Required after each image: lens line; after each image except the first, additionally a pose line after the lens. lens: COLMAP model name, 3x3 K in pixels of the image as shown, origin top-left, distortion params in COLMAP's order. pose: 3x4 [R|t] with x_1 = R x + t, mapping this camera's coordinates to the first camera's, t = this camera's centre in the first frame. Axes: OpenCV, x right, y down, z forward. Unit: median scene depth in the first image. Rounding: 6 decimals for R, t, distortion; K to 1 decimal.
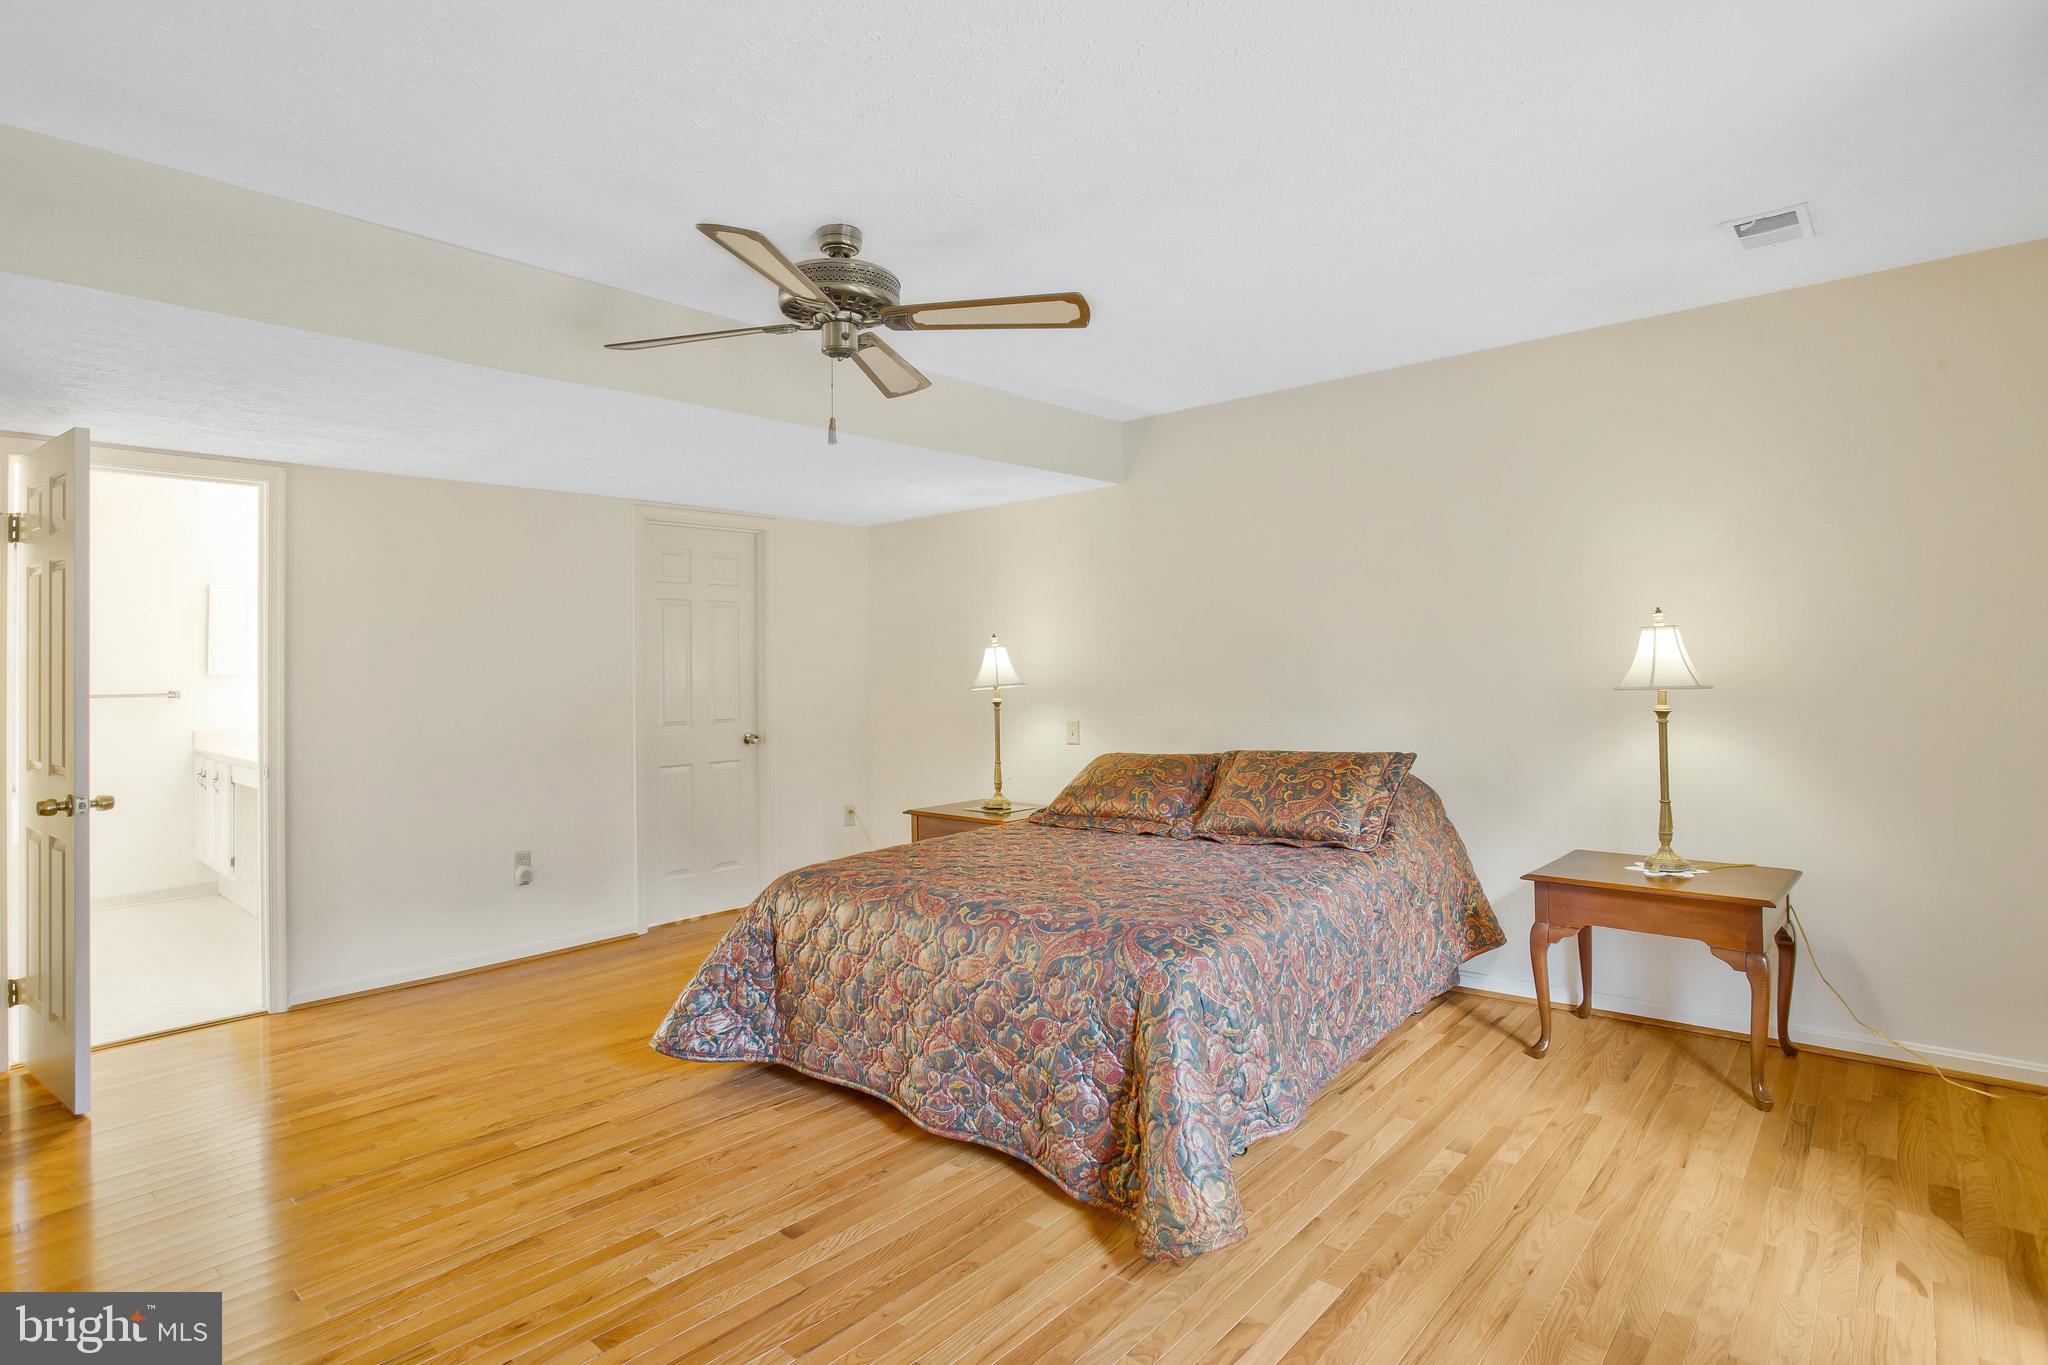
lens RADIAL K [[1033.9, 0, 1028.5], [0, 1033.9, 661.3], [0, 0, 1]] dist [-0.048050, 0.013811]
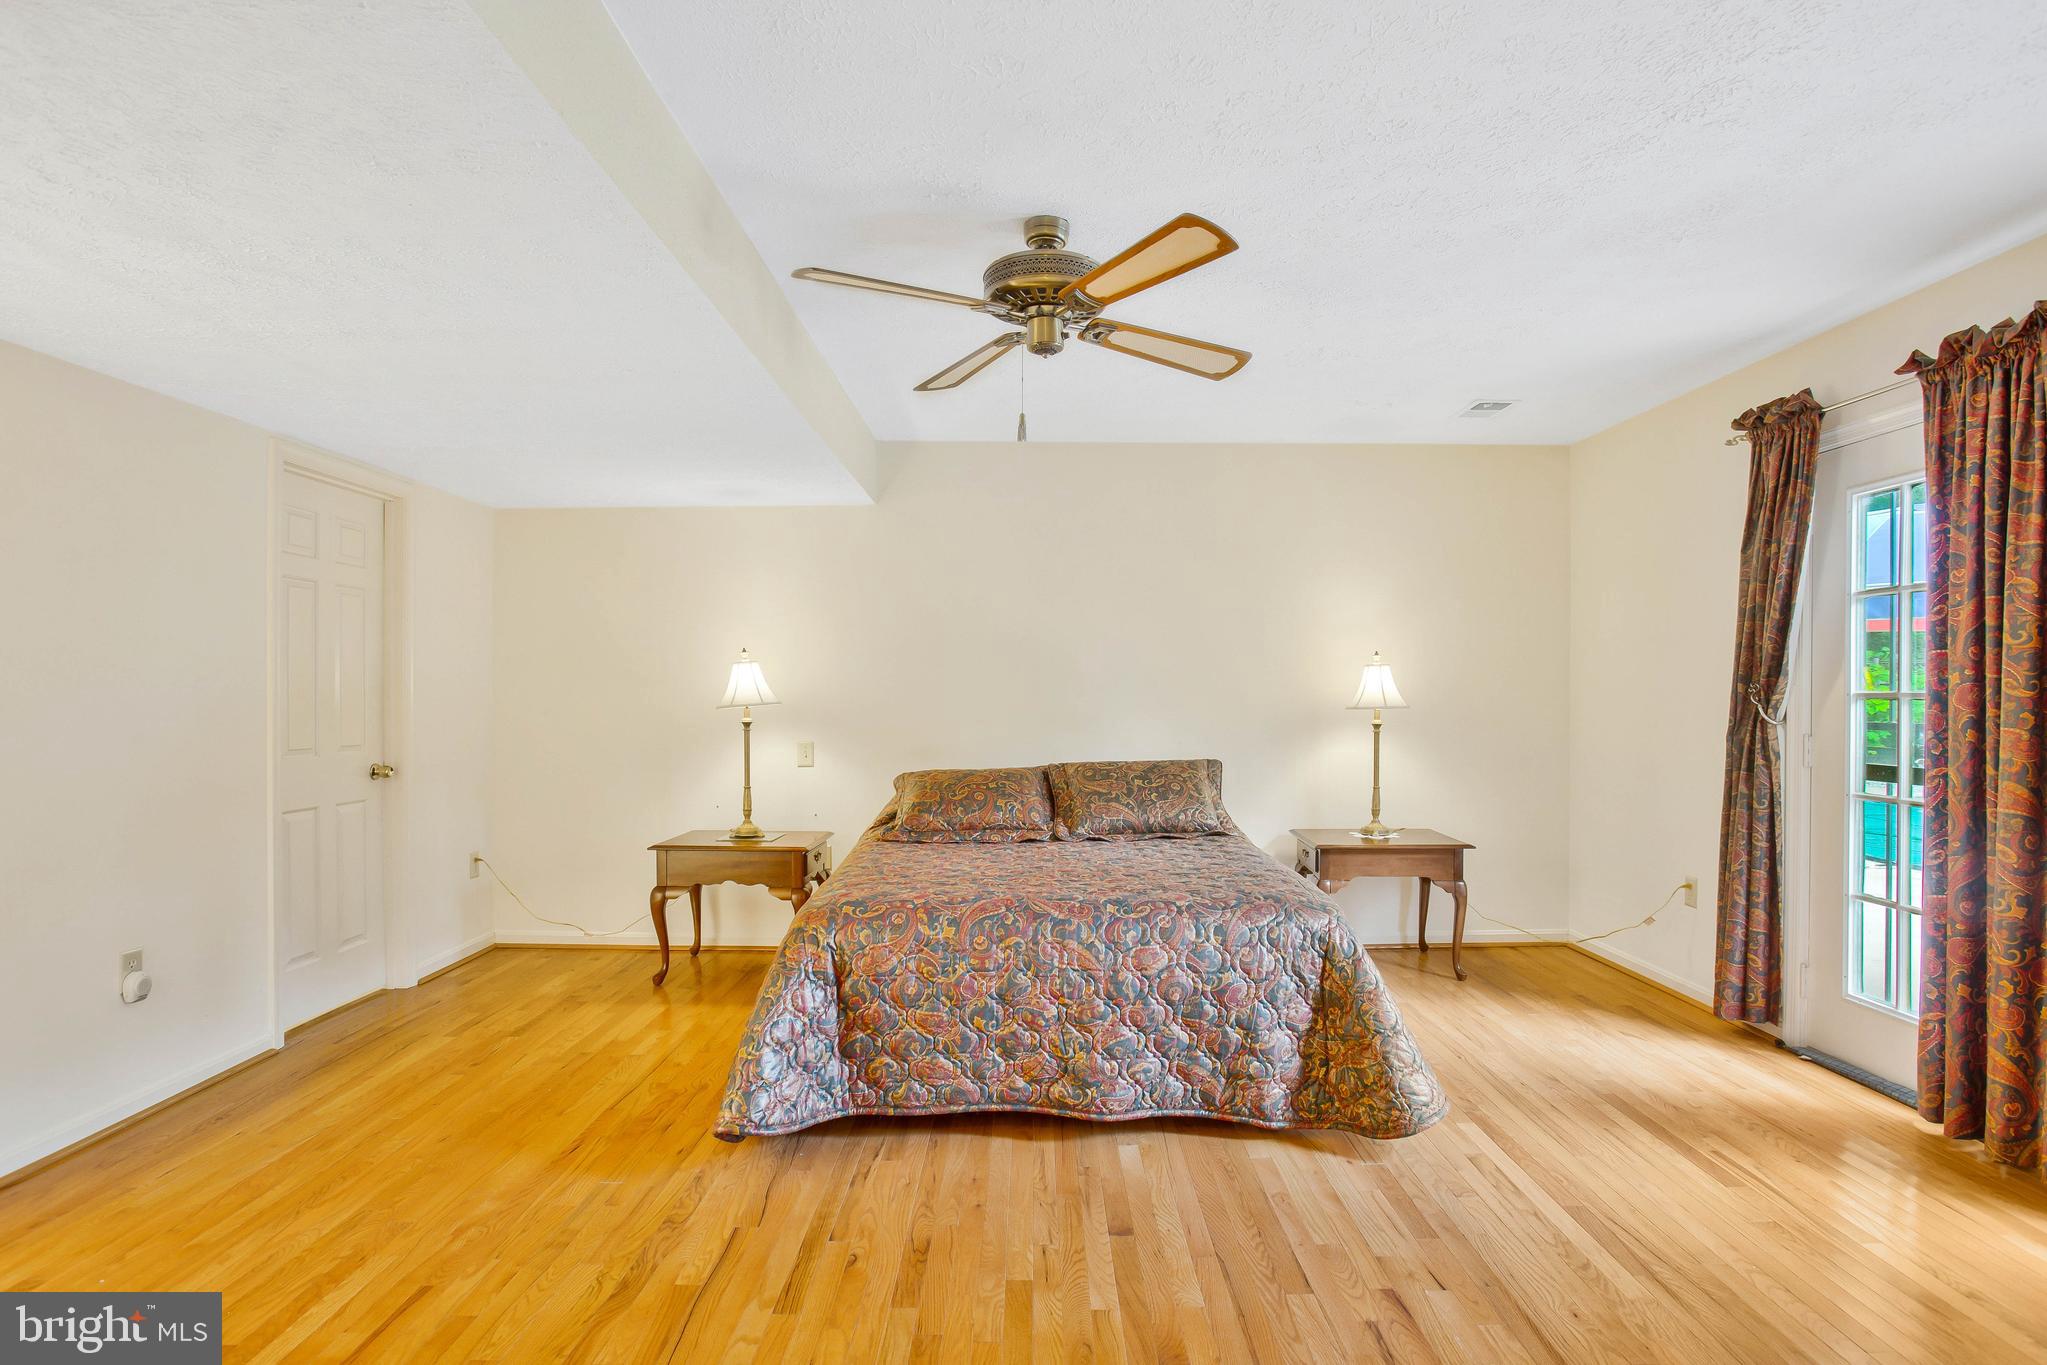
lens RADIAL K [[1033.4, 0, 1041.0], [0, 1033.4, 702.8], [0, 0, 1]] dist [-0.048050, 0.013811]
pose [[0.750249, 0.014761, 0.660990, -0.705646], [-0.020394, 0.999792, 0.000820, 0.025847], [-0.660840, -0.014095, 0.750394, 0.216295]]
